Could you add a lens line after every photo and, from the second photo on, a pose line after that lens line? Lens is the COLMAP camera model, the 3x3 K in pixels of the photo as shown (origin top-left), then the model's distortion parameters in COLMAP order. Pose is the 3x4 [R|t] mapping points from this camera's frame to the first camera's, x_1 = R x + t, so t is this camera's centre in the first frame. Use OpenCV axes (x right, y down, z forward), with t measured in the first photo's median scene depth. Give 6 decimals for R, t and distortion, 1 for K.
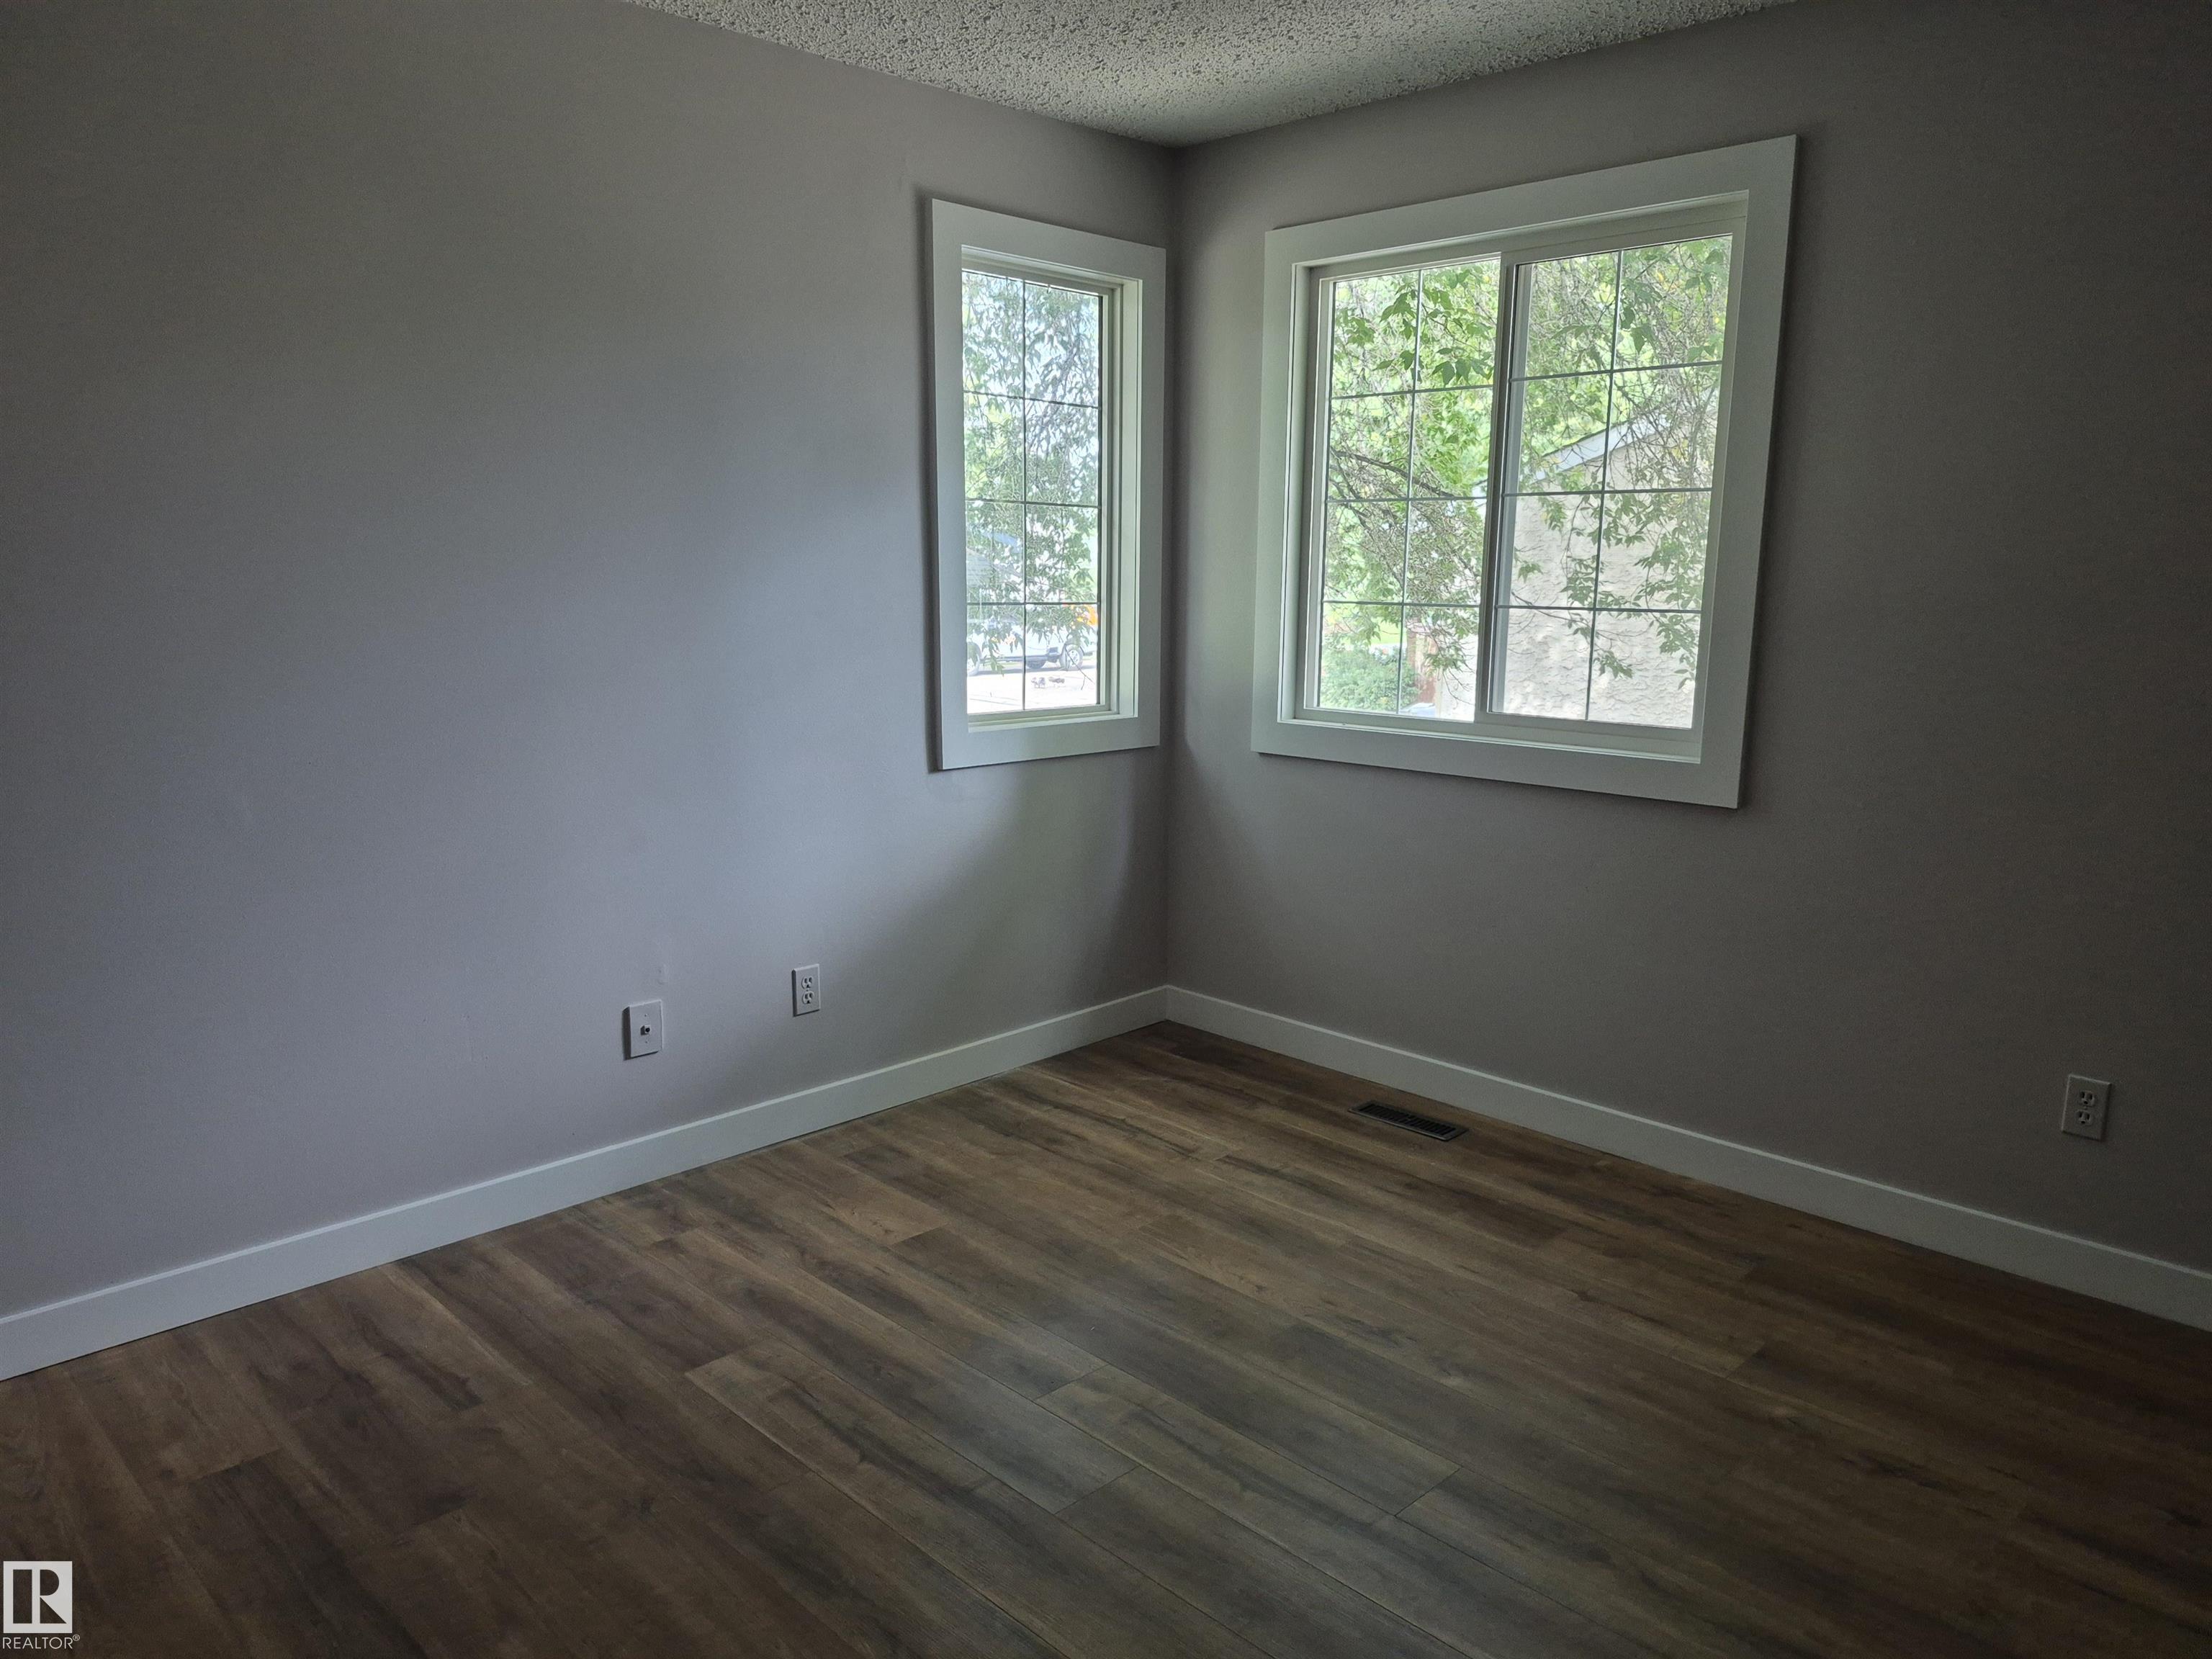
lens RADIAL K [[1532.7, 0, 1115.8], [0, 1532.7, 844.1], [0, 0, 1]] dist [0.080014, -0.082282]
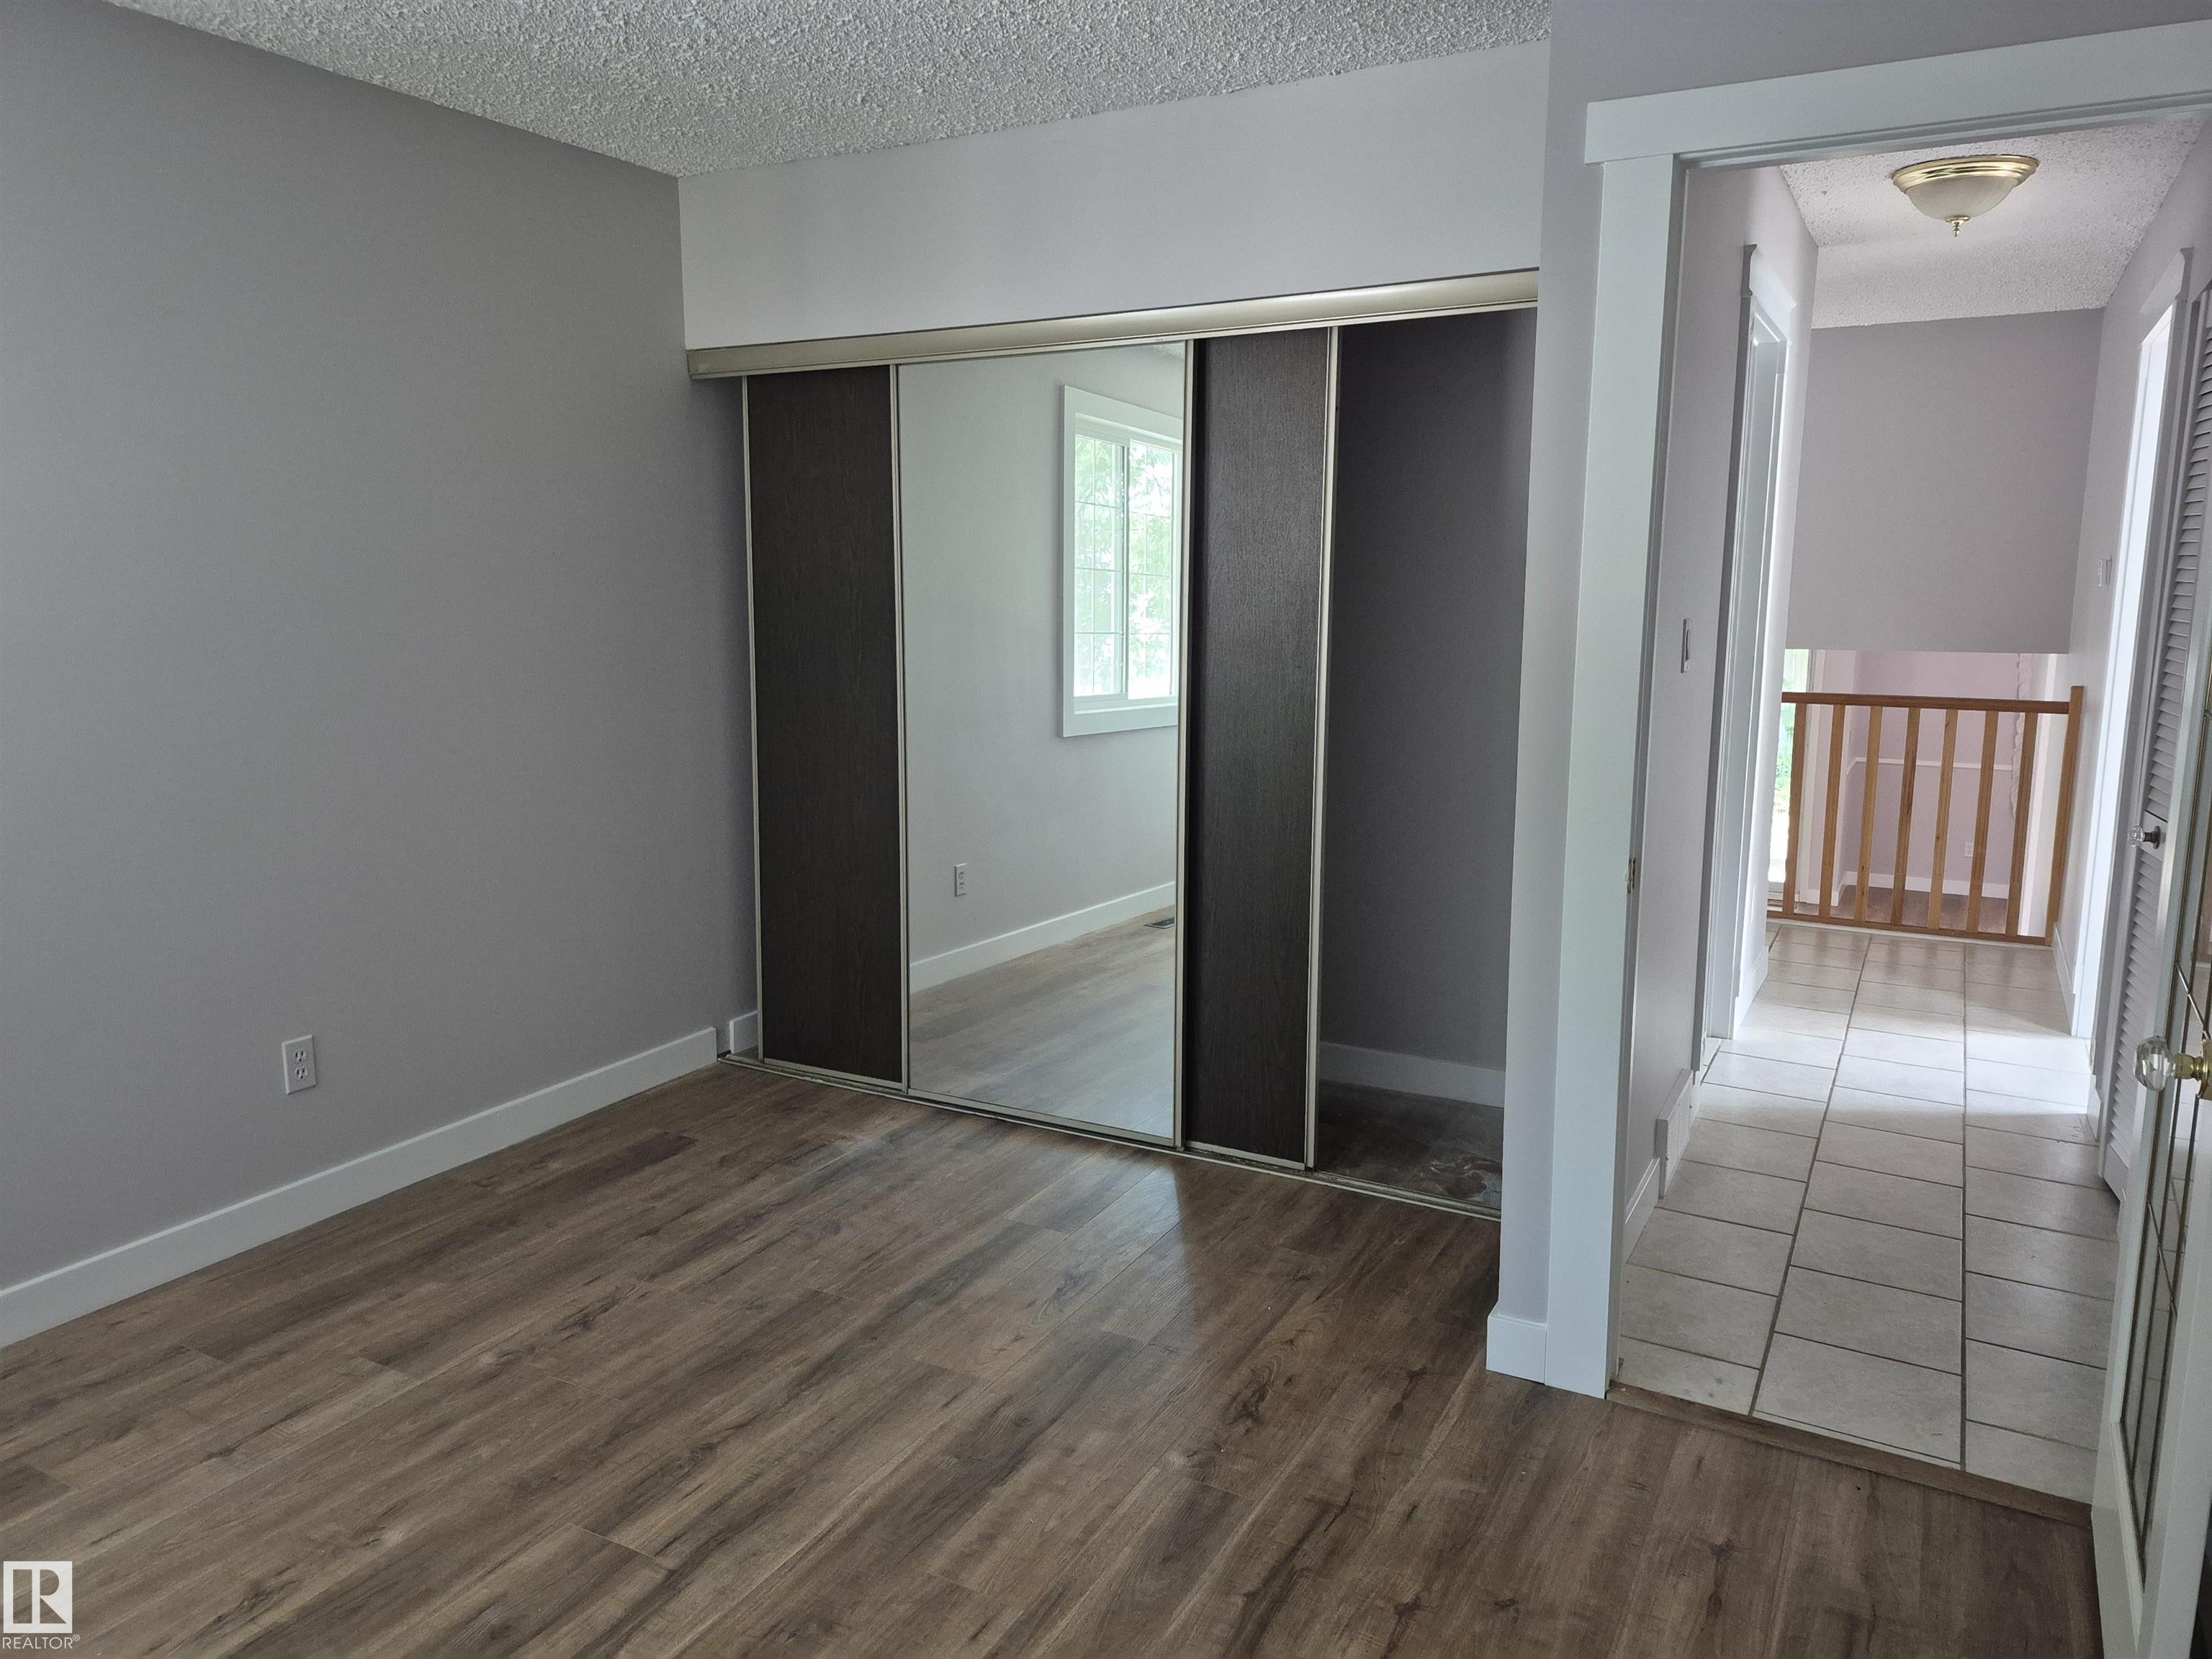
lens RADIAL K [[1532.7, 0, 1113.8], [0, 1532.7, 815.1], [0, 0, 1]] dist [0.080014, -0.082282]
pose [[-0.288019, -0.162302, 0.943771, -0.651326], [0.169575, 0.961314, 0.217070, -0.167625], [-0.942491, 0.222561, -0.249355, 0.715262]]
